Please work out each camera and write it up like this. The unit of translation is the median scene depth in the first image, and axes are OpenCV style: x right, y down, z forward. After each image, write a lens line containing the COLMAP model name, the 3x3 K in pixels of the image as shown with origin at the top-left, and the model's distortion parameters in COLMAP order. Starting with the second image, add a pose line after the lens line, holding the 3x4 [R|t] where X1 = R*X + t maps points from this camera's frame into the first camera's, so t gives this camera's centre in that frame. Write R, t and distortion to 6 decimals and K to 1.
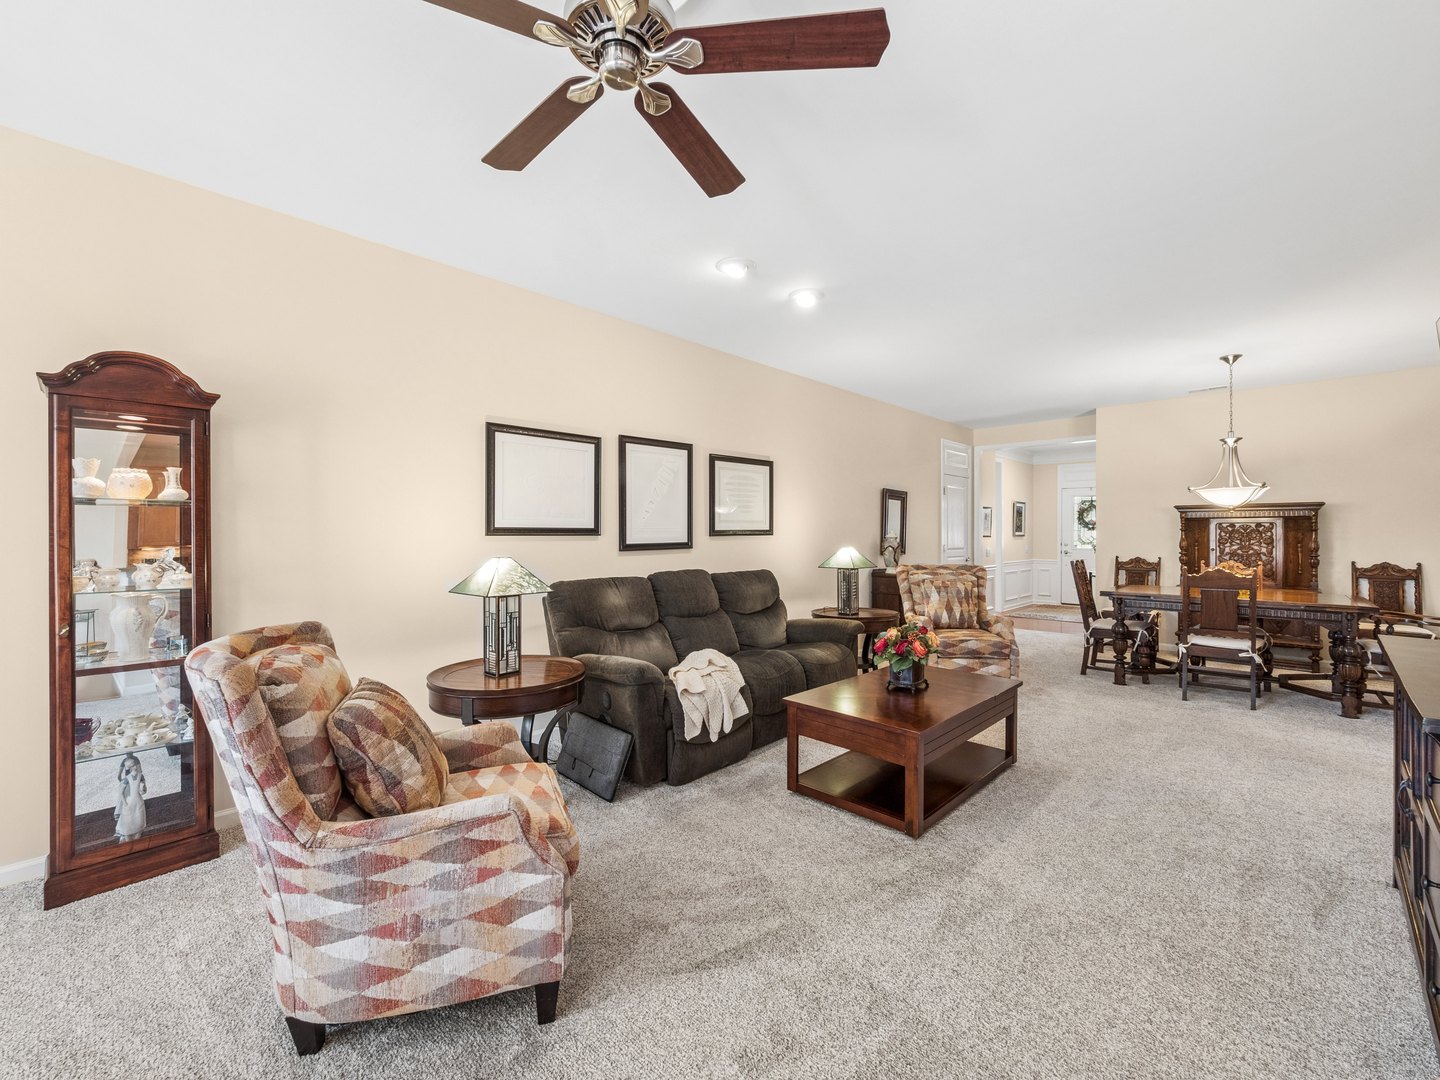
lens RADIAL K [[610.6, 0, 726.3], [0, 610.6, 524.4], [0, 0, 1]] dist [-0.010582, -0.000268]
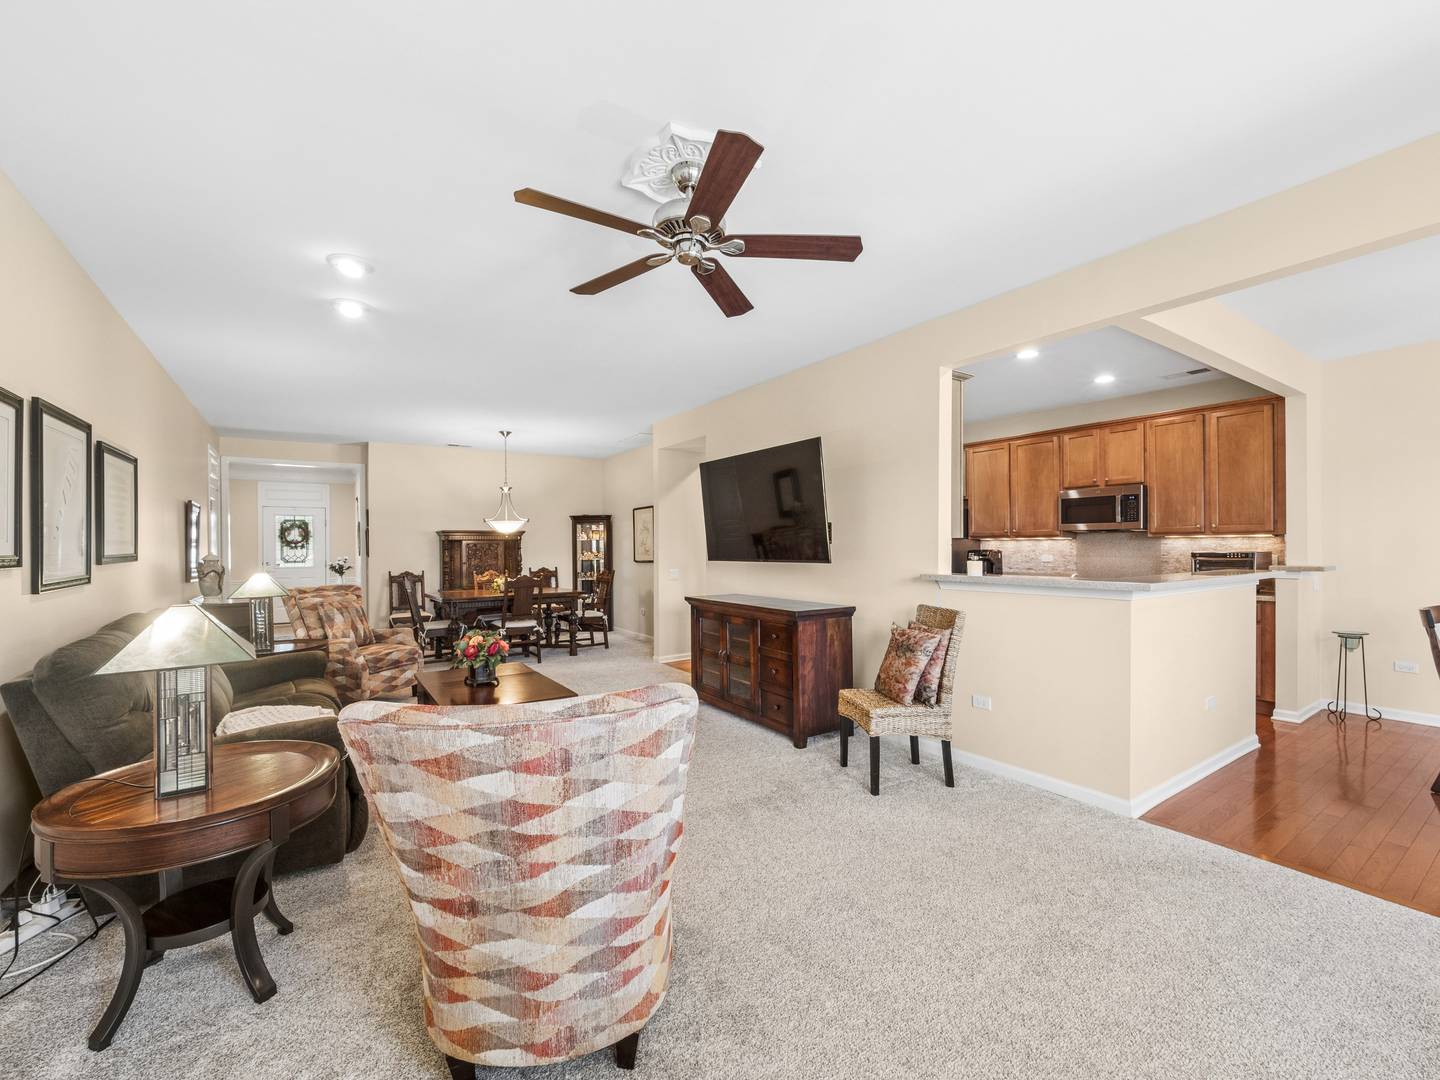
lens RADIAL K [[593.0, 0, 720.0], [0, 593.0, 540.0], [0, 0, 1]] dist [-0.002170, -0.000197]
pose [[0.215561, 0.006844, 0.976466, -0.461564], [-0.005411, 0.999968, -0.005814, -0.007170], [-0.976475, -0.004031, 0.215591, 0.177808]]
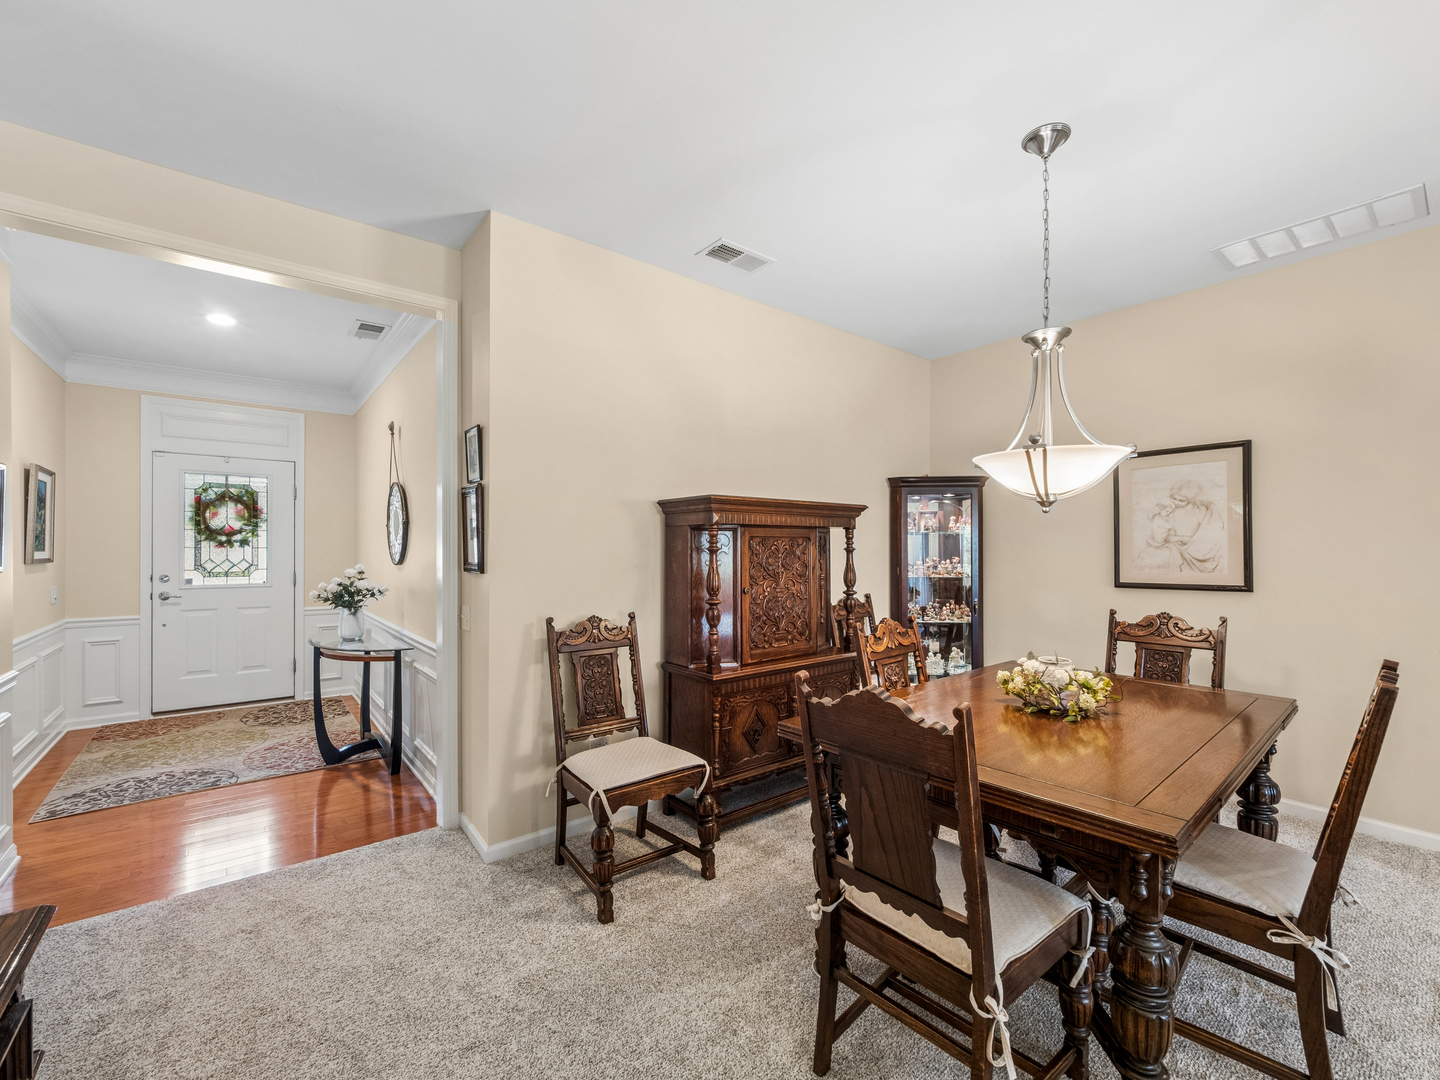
lens RADIAL K [[593.0, 0, 720.0], [0, 593.0, 540.0], [0, 0, 1]] dist [-0.002170, -0.000197]
pose [[0.137348, 0.009747, 0.990475, 0.401942], [-0.012890, 0.999885, -0.008052, 0.006891], [-0.990439, -0.011661, 0.137458, 1.155709]]
